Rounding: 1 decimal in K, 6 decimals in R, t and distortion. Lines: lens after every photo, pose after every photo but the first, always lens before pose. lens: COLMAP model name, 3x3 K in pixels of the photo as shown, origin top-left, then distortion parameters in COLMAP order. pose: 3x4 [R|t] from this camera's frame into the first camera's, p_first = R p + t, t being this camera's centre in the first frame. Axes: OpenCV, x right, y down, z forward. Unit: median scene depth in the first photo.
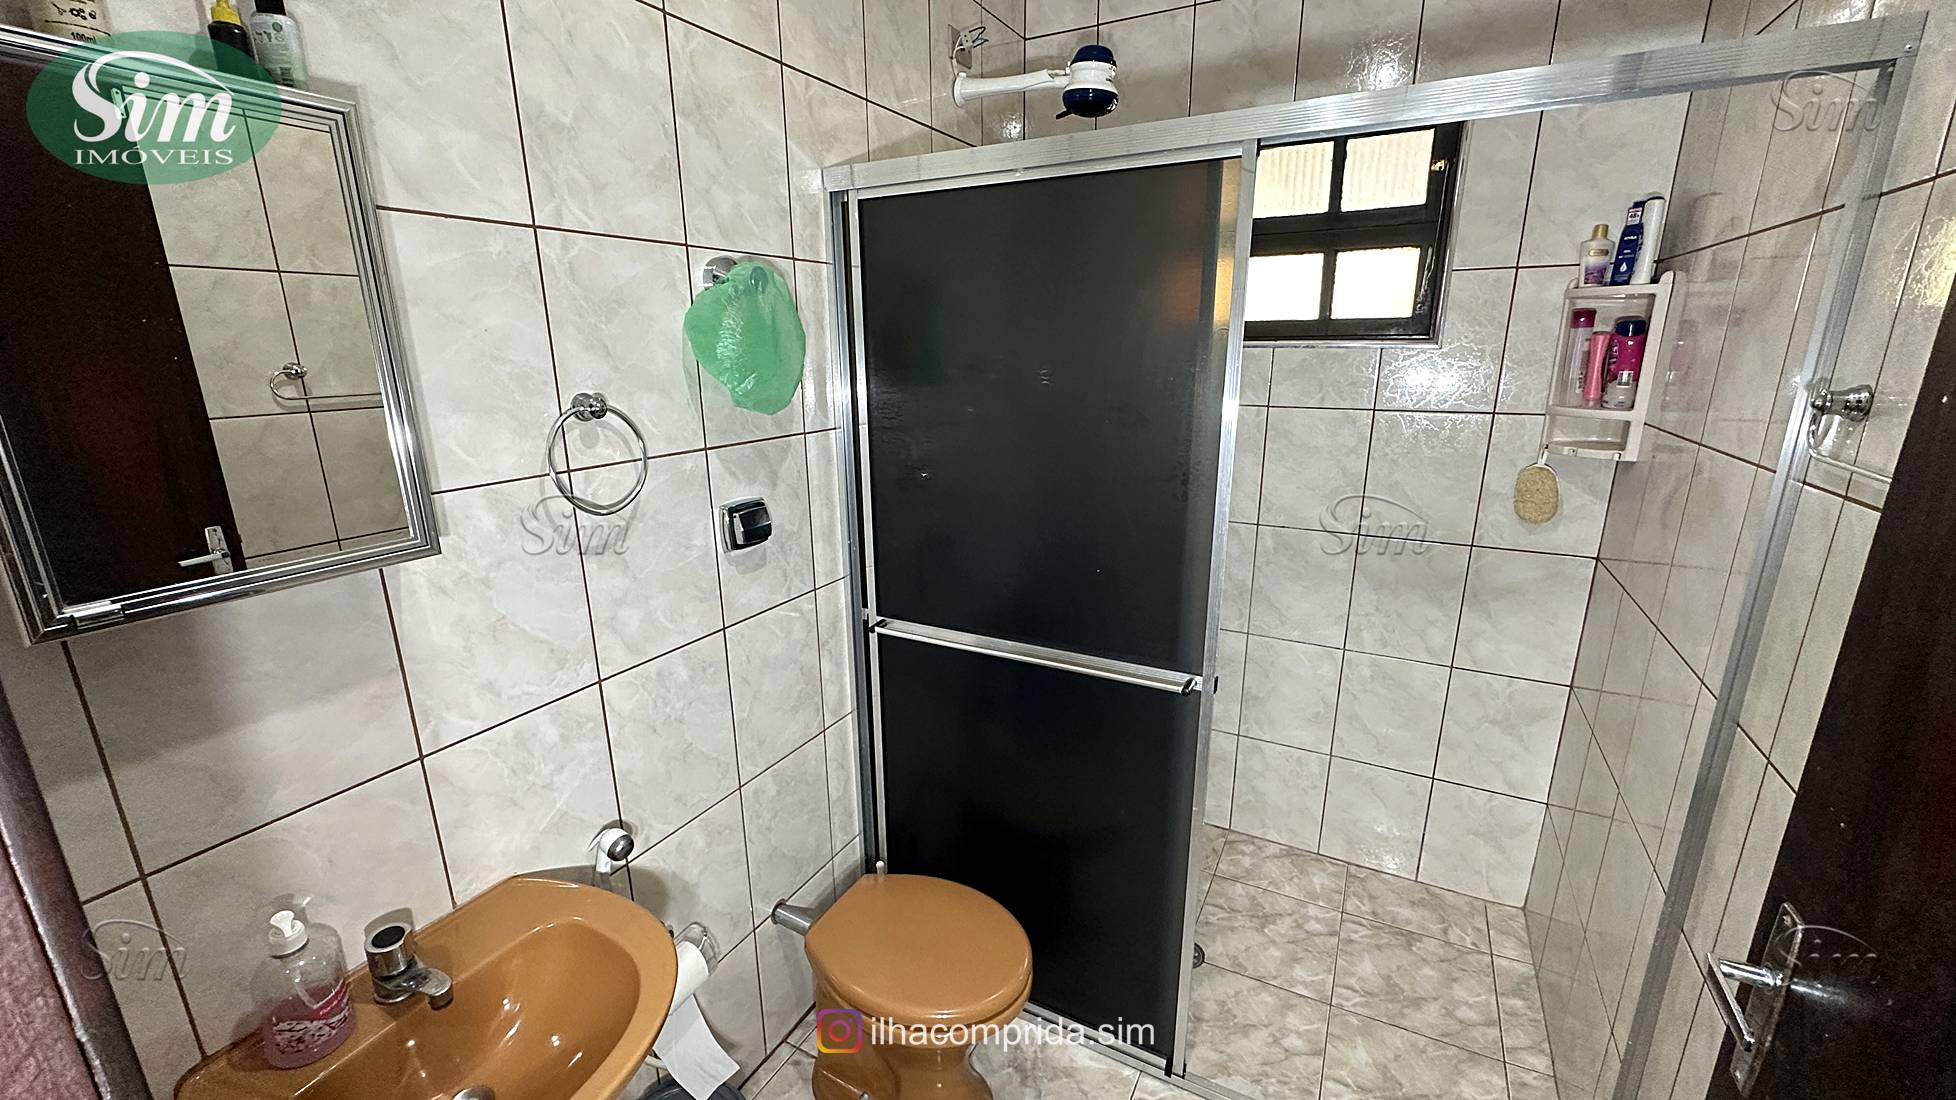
lens RADIAL K [[775.1, 0, 973.7], [0, 775.1, 555.5], [0, 0, 1]] dist [-0.005763, -0.000201]
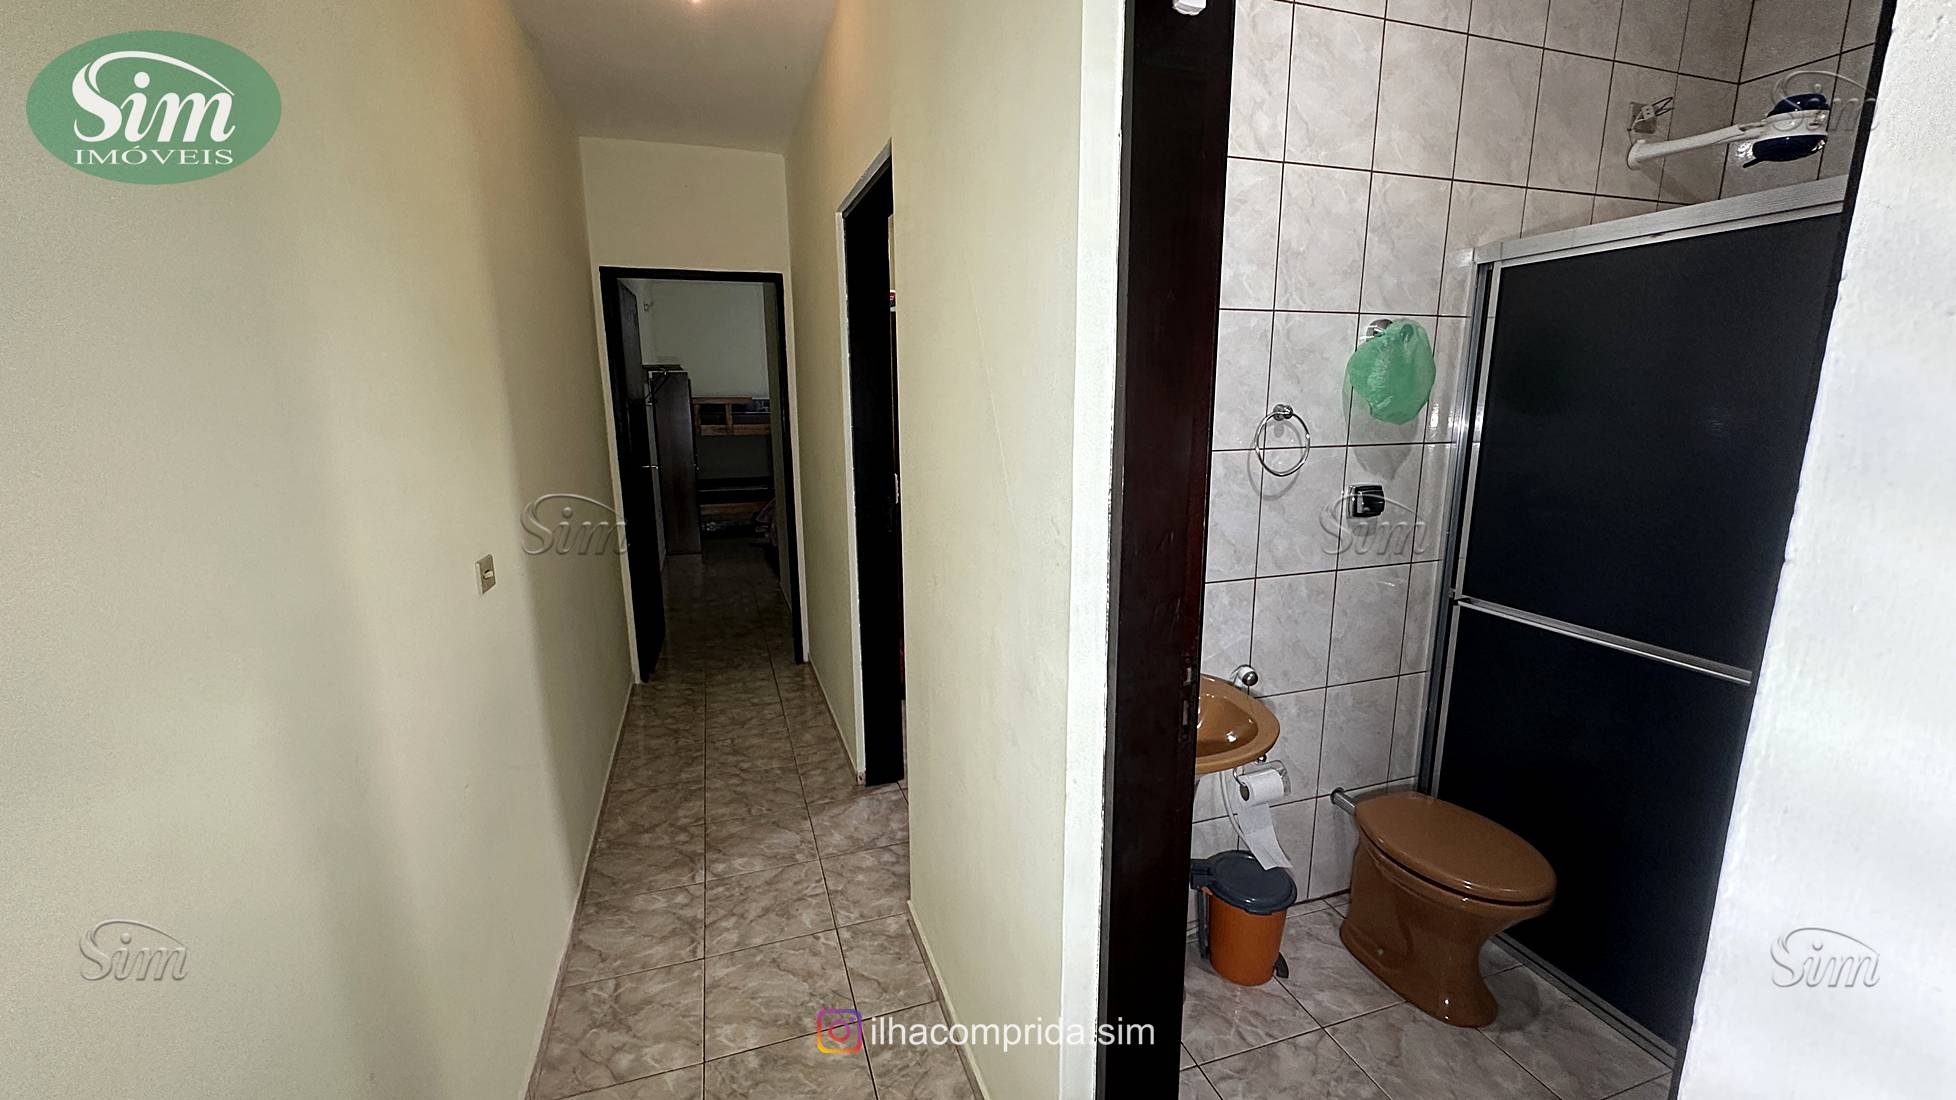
lens RADIAL K [[775.1, 0, 973.7], [0, 775.1, 555.5], [0, 0, 1]] dist [-0.005763, -0.000201]
pose [[0.728164, 0.138163, -0.671334, 0.152698], [-0.180913, 0.983480, 0.006176, 0.181212], [0.661096, 0.116955, 0.741130, -0.529585]]
